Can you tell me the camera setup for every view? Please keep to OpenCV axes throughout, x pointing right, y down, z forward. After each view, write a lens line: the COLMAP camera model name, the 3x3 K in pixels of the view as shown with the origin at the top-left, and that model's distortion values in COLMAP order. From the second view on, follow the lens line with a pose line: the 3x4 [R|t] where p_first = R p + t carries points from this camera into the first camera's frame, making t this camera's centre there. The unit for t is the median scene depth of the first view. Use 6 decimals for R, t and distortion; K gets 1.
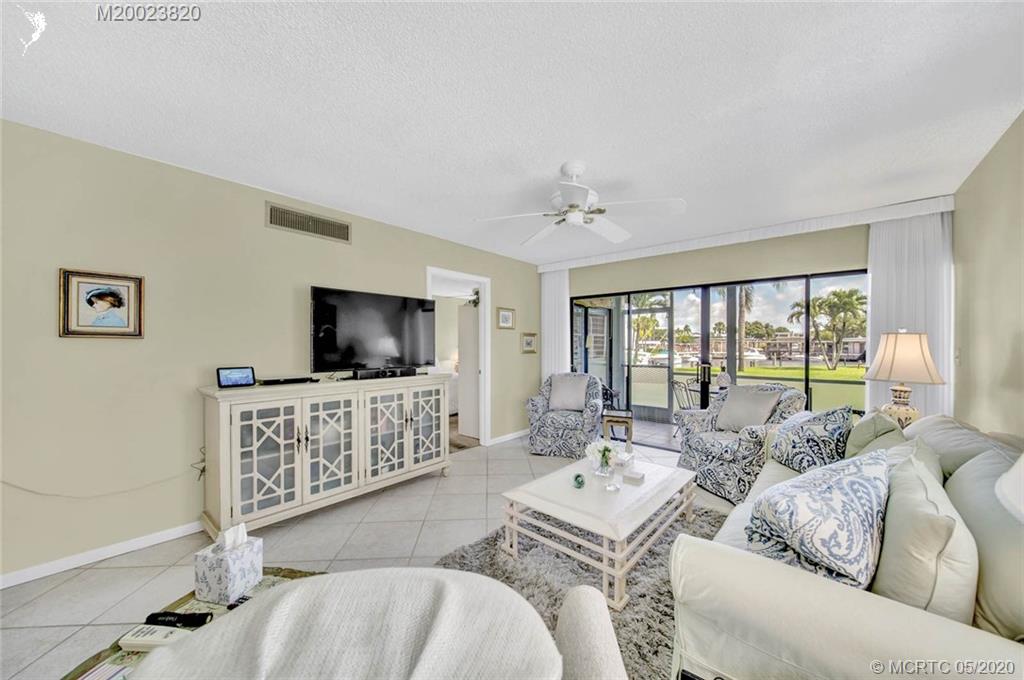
lens RADIAL K [[364.2, 0, 509.8], [0, 364.2, 347.2], [0, 0, 1]] dist [0.000664, -0.000095]
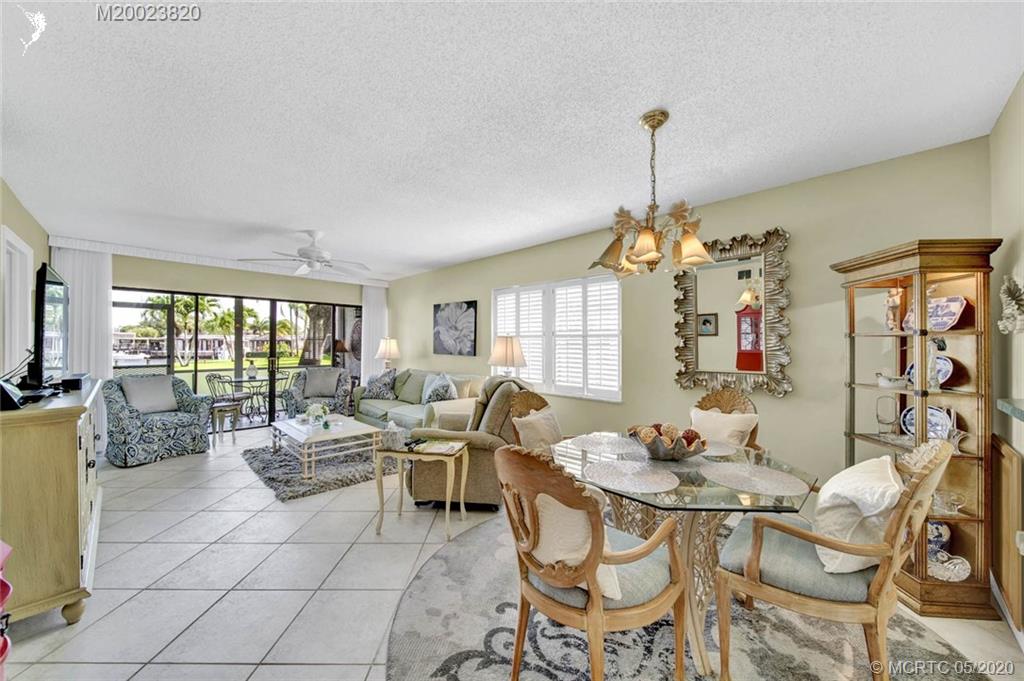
lens RADIAL K [[371.9, 0, 513.8], [0, 371.9, 339.0], [0, 0, 1]] dist [-0.000878, -0.000151]
pose [[0.058194, 0.009849, 0.998257, -1.186651], [0.005216, 0.999935, -0.010169, -0.005716], [-0.998292, 0.005799, 0.058139, 0.027326]]
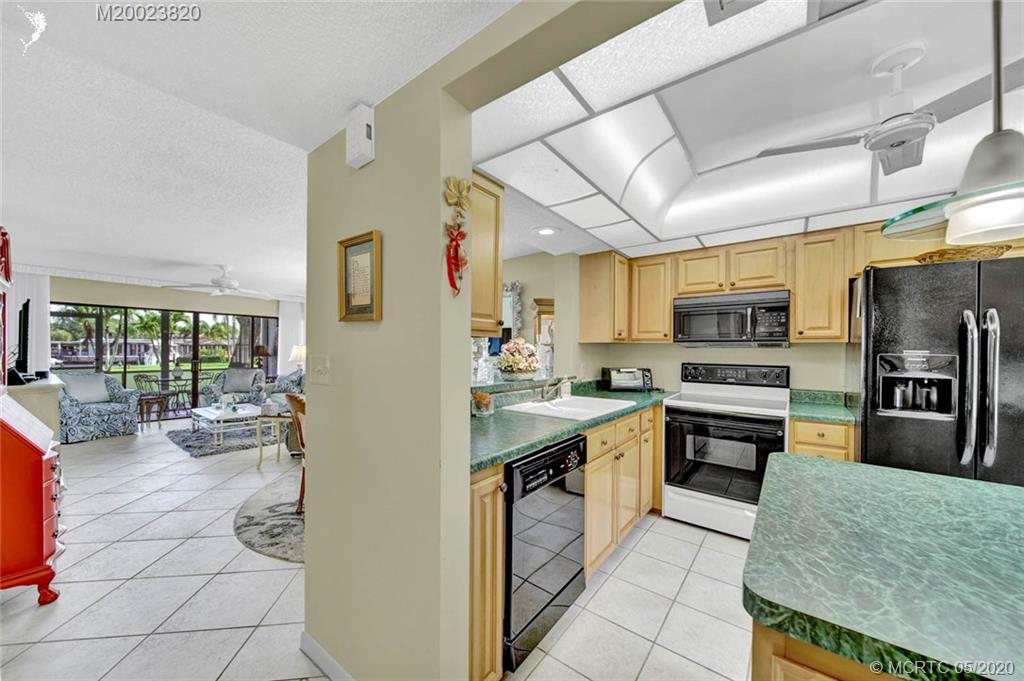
lens RADIAL K [[364.2, 0, 509.8], [0, 364.2, 347.7], [0, 0, 1]] dist [0.000664, -0.000095]
pose [[-0.056594, 0.002171, 0.998395, -1.753428], [0.000723, 0.999997, -0.002133, -0.007685], [-0.998397, 0.000601, -0.056595, -0.473429]]
